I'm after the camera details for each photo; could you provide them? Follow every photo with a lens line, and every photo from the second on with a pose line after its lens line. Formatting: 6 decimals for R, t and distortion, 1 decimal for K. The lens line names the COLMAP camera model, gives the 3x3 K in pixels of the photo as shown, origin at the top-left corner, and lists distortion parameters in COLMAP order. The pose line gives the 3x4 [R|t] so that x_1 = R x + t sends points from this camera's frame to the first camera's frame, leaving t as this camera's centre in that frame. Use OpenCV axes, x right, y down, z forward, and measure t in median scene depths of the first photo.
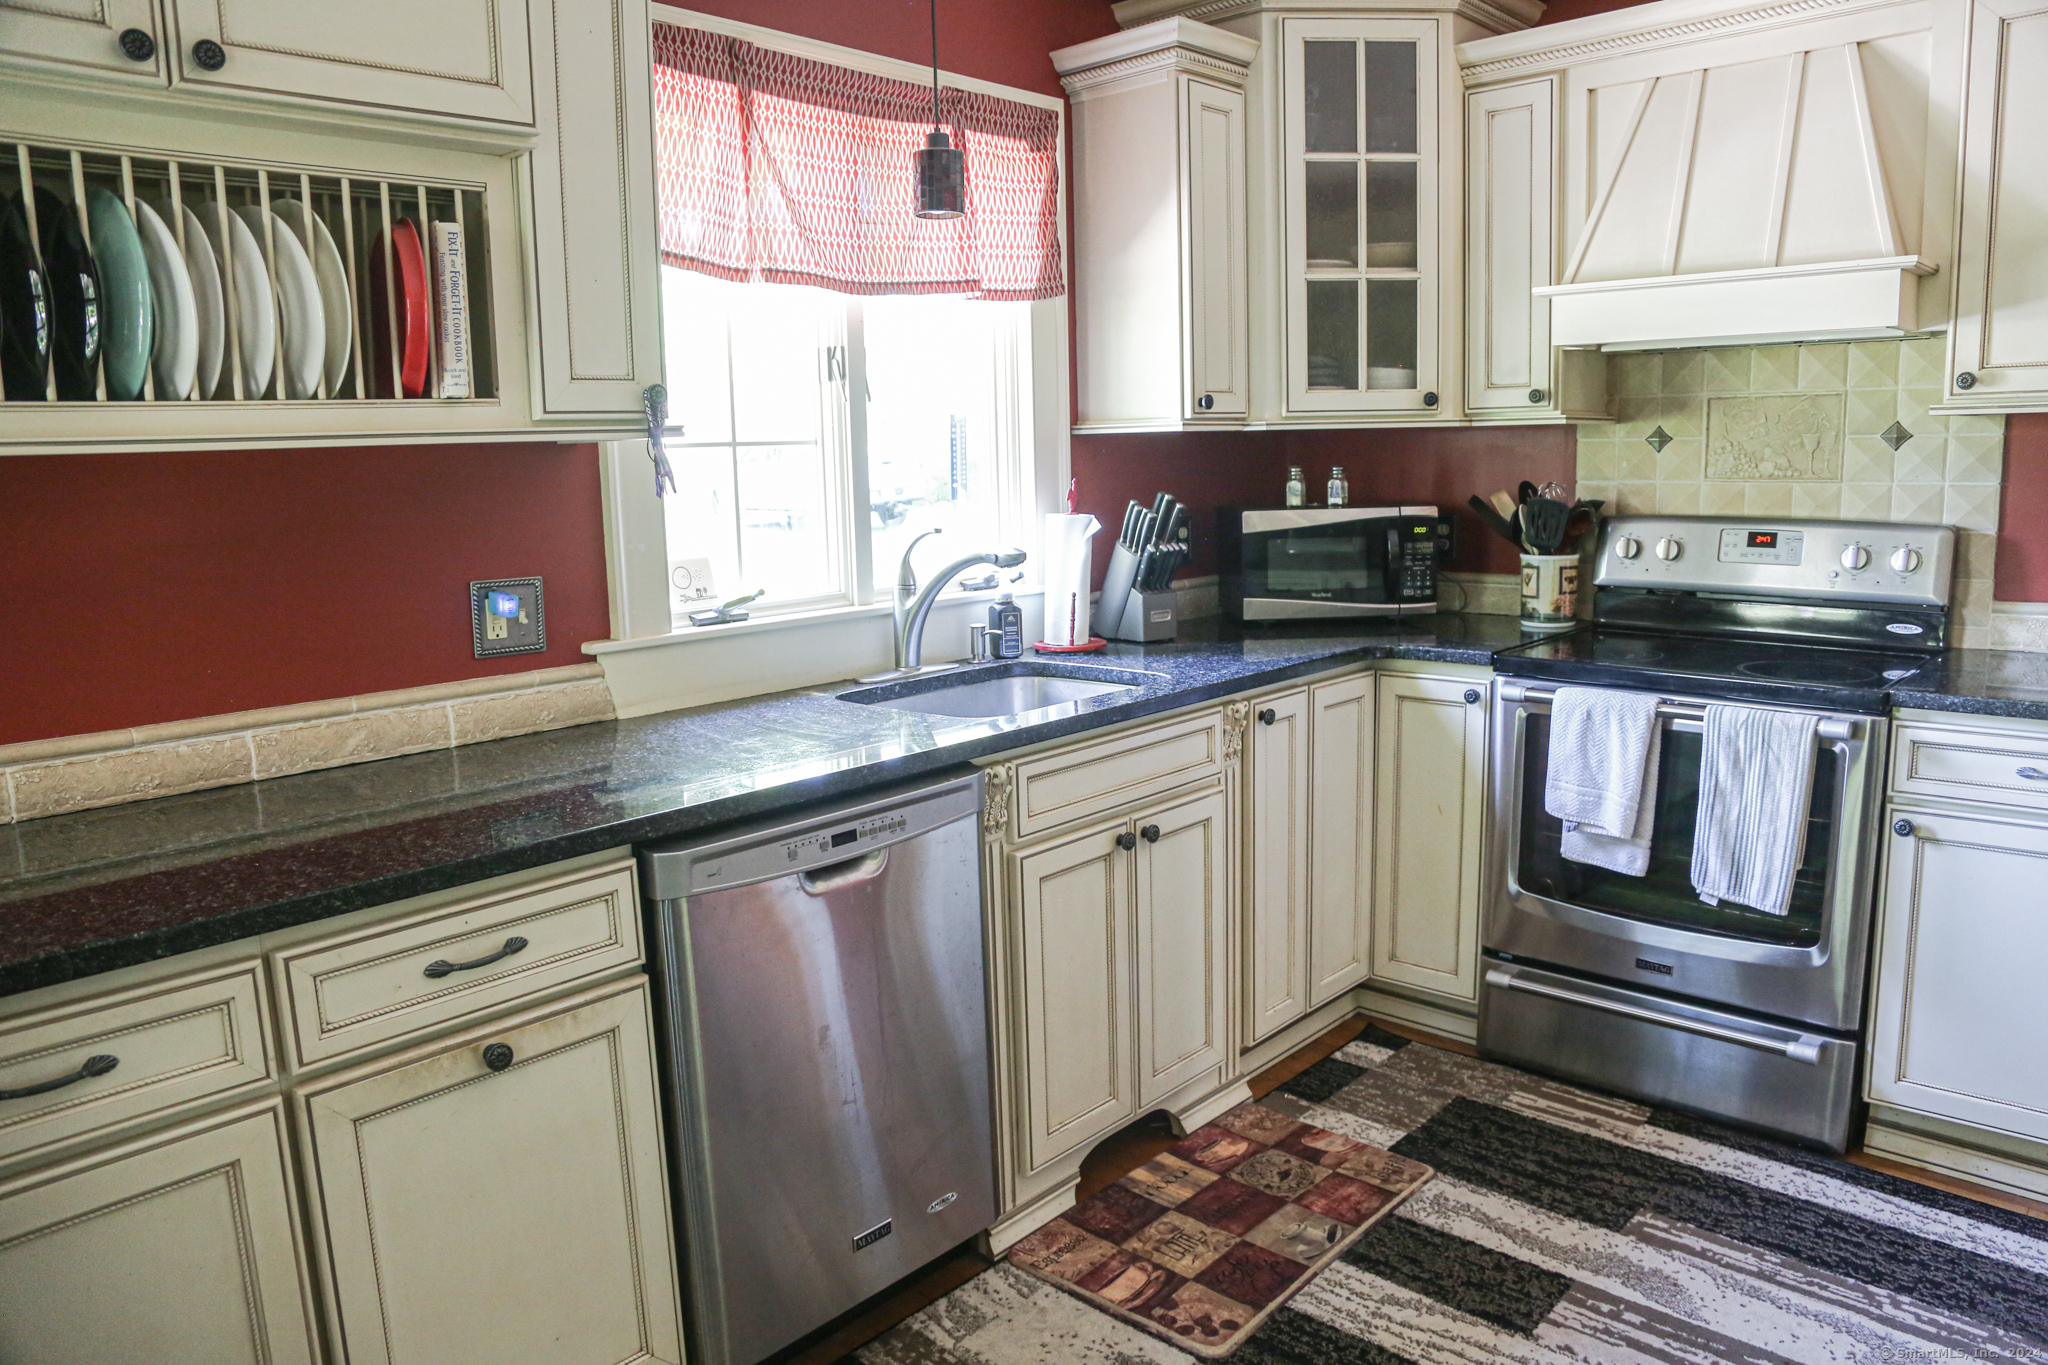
lens RADIAL K [[1416.3, 0, 1017.9], [0, 1416.3, 676.4], [0, 0, 1]] dist [-0.028273, 0.005724]
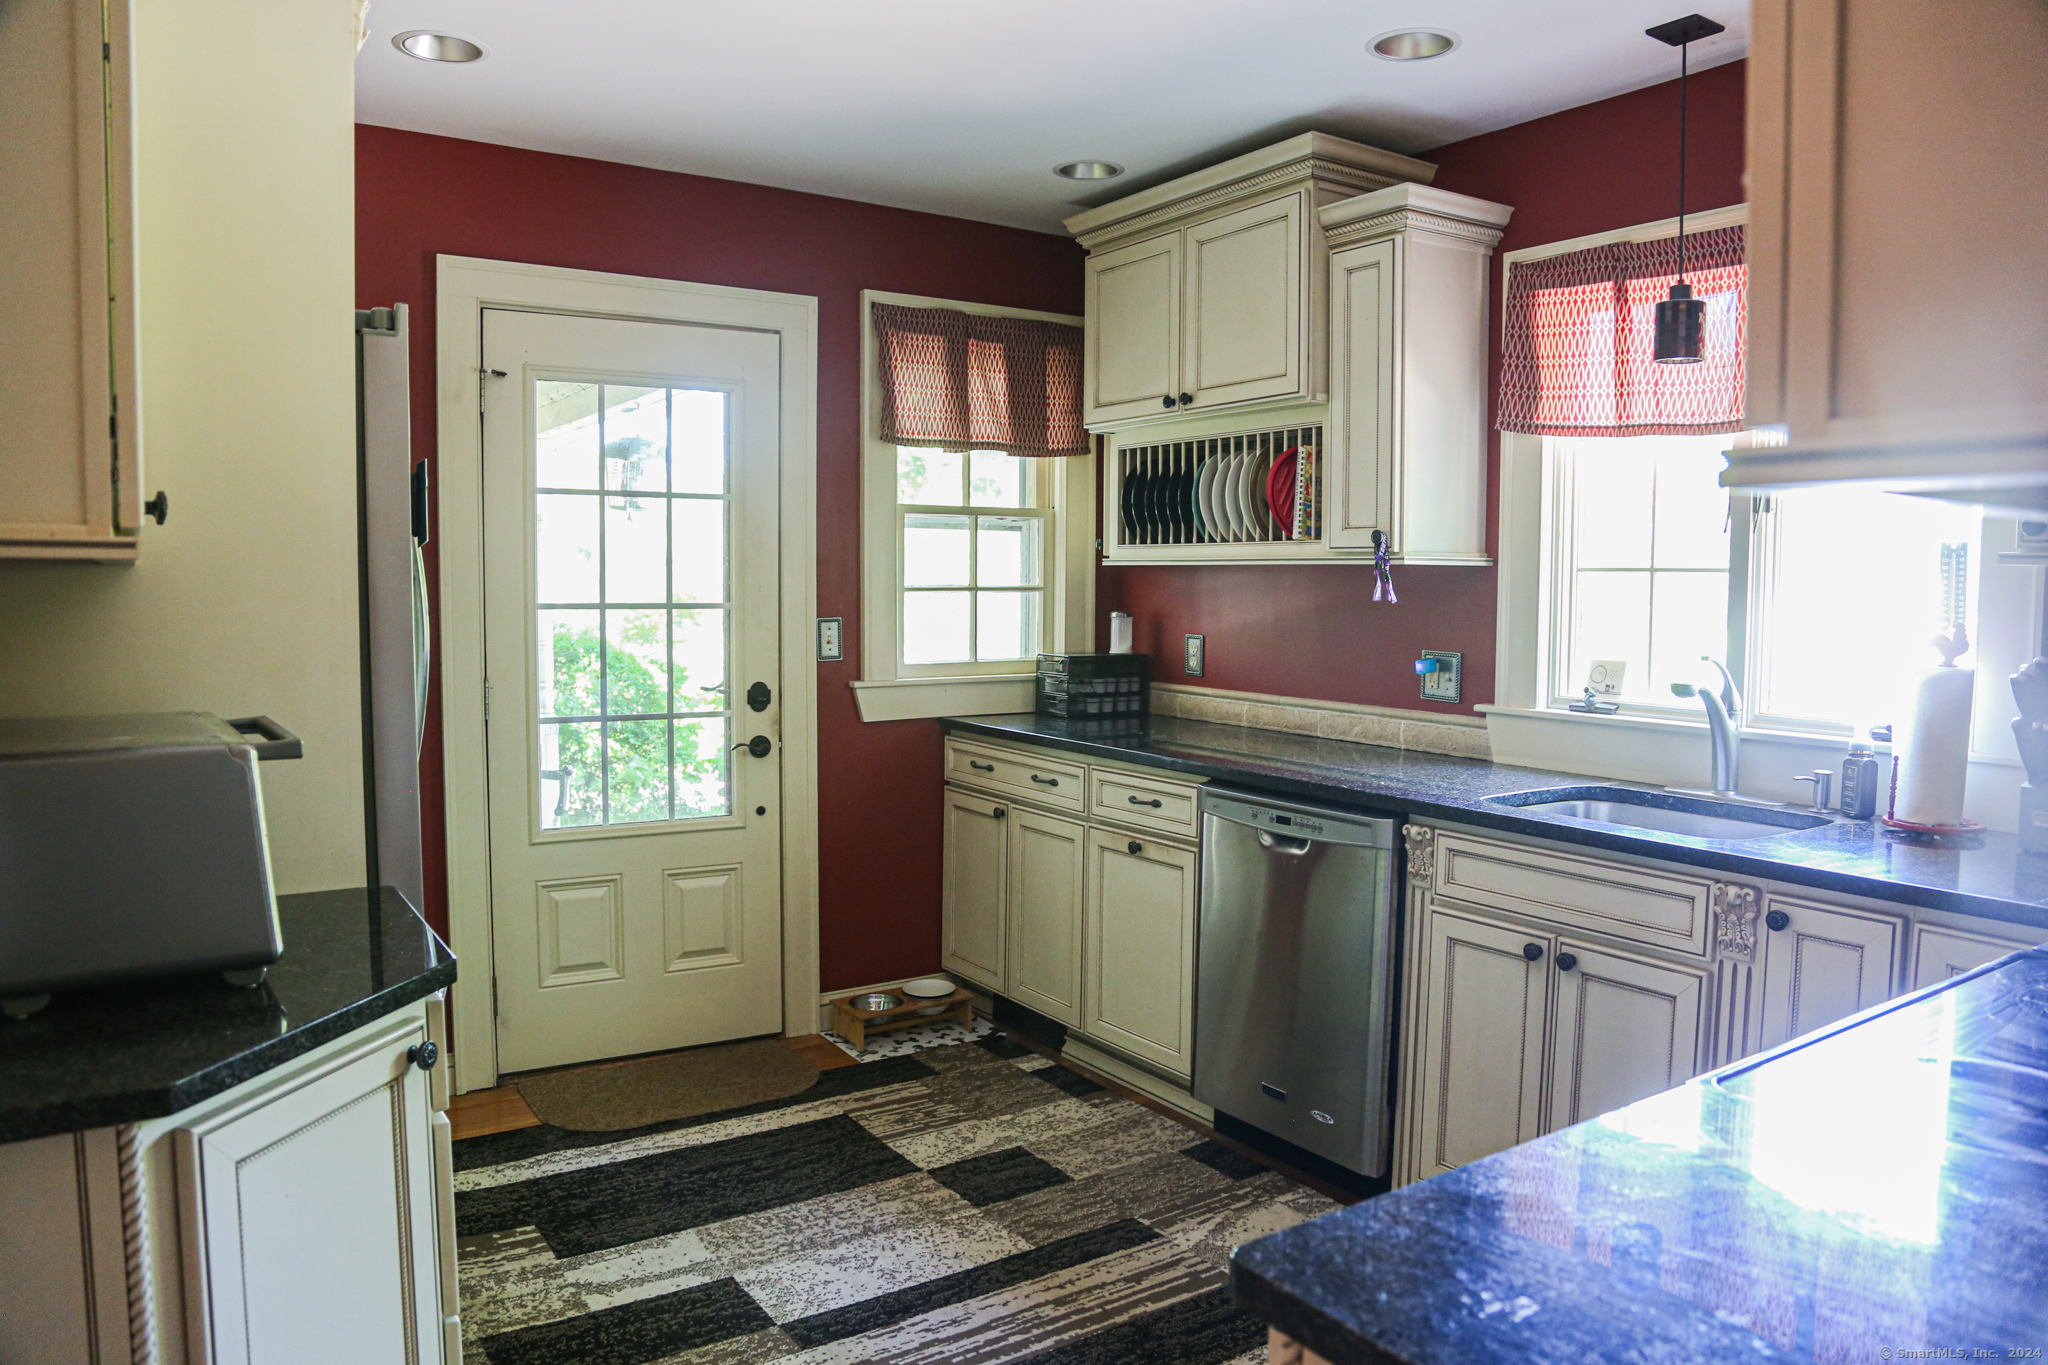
lens RADIAL K [[1416.3, 0, 1016.8], [0, 1416.3, 691.7], [0, 0, 1]] dist [-0.028273, 0.005724]
pose [[-0.222104, 0.104315, -0.969427, 1.227999], [-0.159129, 0.977051, 0.141594, -0.168789], [0.961950, 0.185712, -0.200407, 0.863009]]
